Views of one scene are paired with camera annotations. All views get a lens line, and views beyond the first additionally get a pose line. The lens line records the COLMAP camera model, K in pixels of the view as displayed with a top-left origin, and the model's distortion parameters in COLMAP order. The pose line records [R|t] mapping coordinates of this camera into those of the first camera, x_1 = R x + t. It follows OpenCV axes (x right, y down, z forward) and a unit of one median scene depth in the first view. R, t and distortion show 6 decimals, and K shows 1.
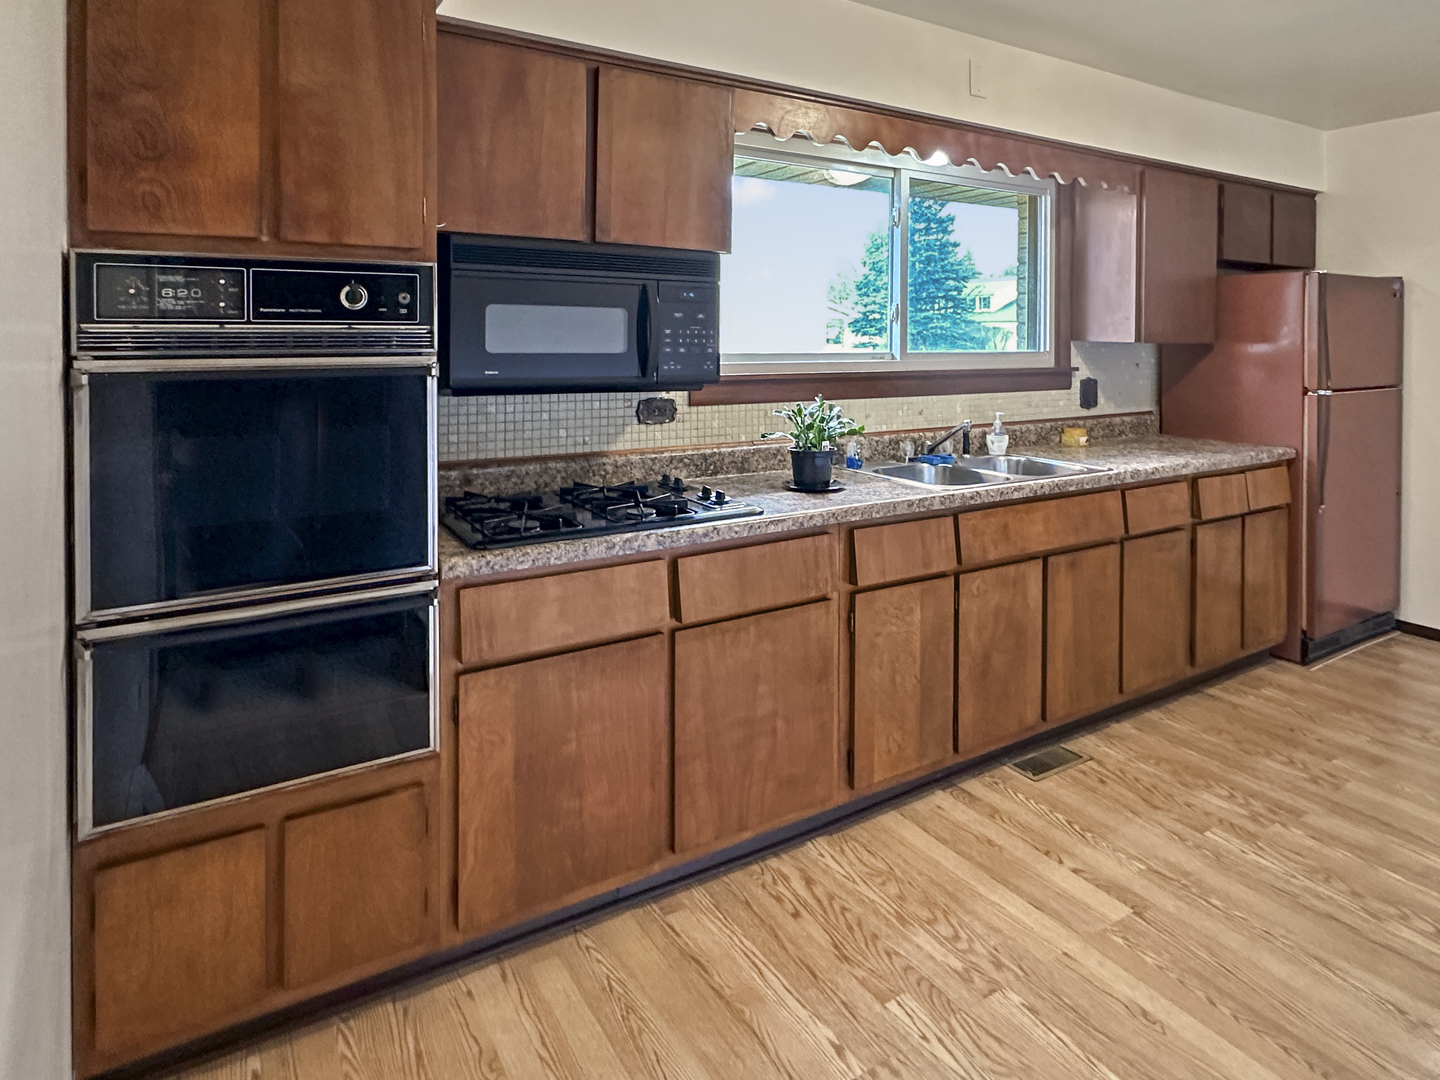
lens RADIAL K [[817.0, 0, 720.0], [0, 817.0, 540.0], [0, 0, 1]] dist [-0.047589, 0.000975]
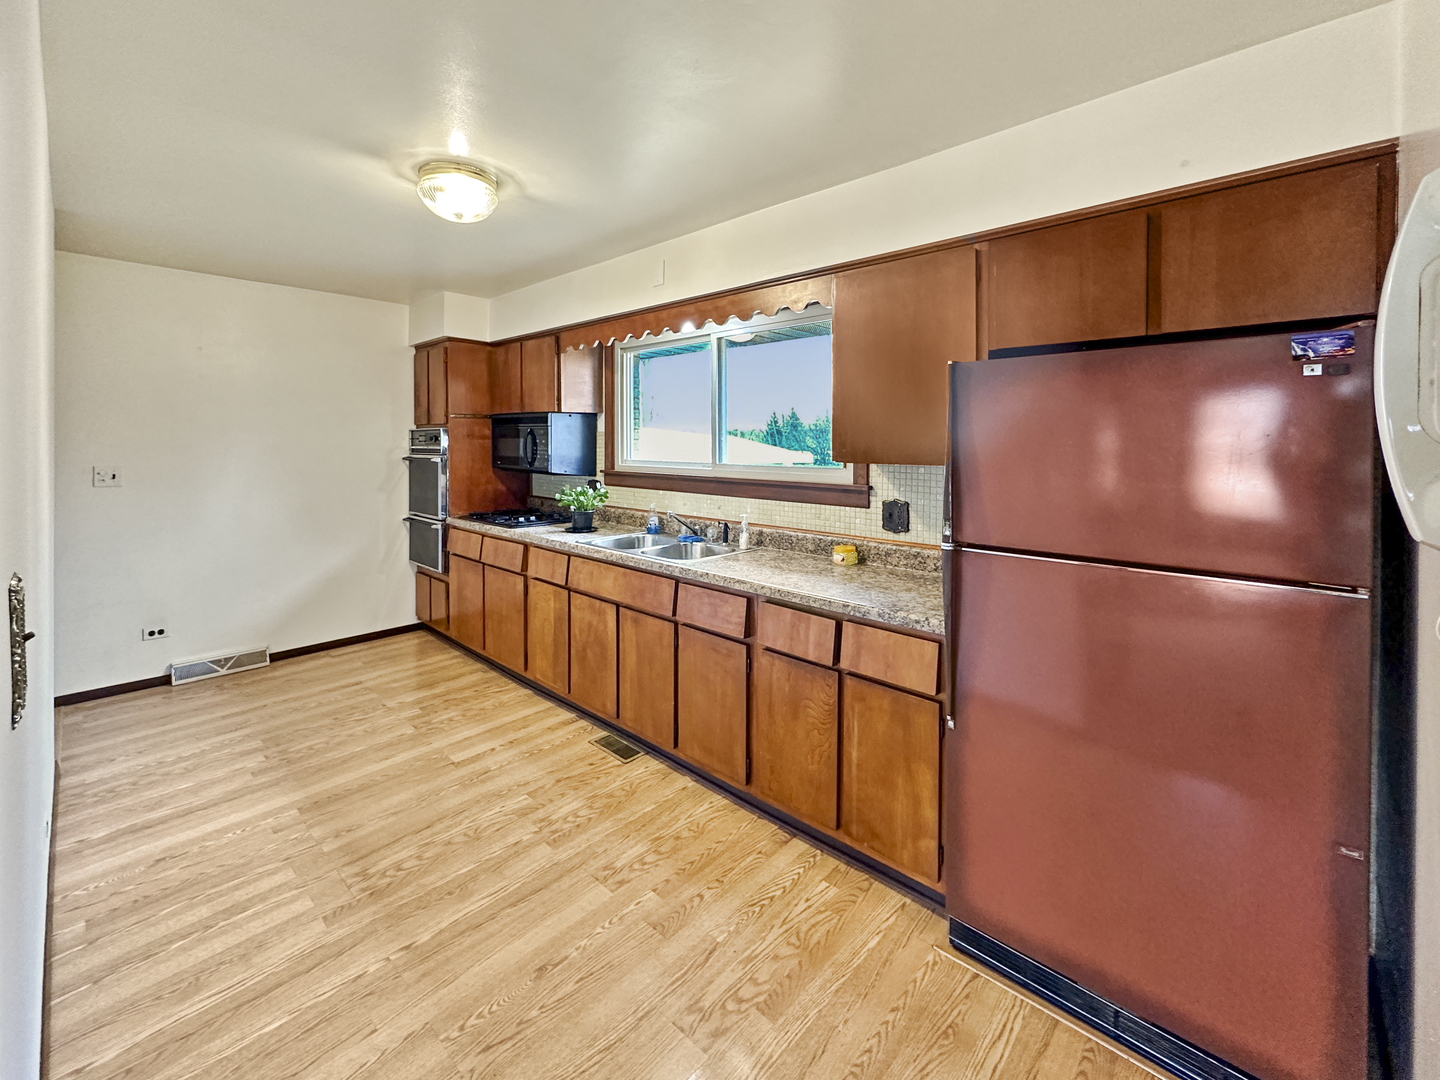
lens RADIAL K [[598.6, 0, 718.9], [0, 598.6, 605.2], [0, 0, 1]] dist [-0.002354, -0.000266]
pose [[0.280153, 0.244701, -0.928243, 1.425959], [-0.252002, 0.951799, 0.174854, -0.203348], [0.926288, 0.184933, 0.328314, 0.797324]]
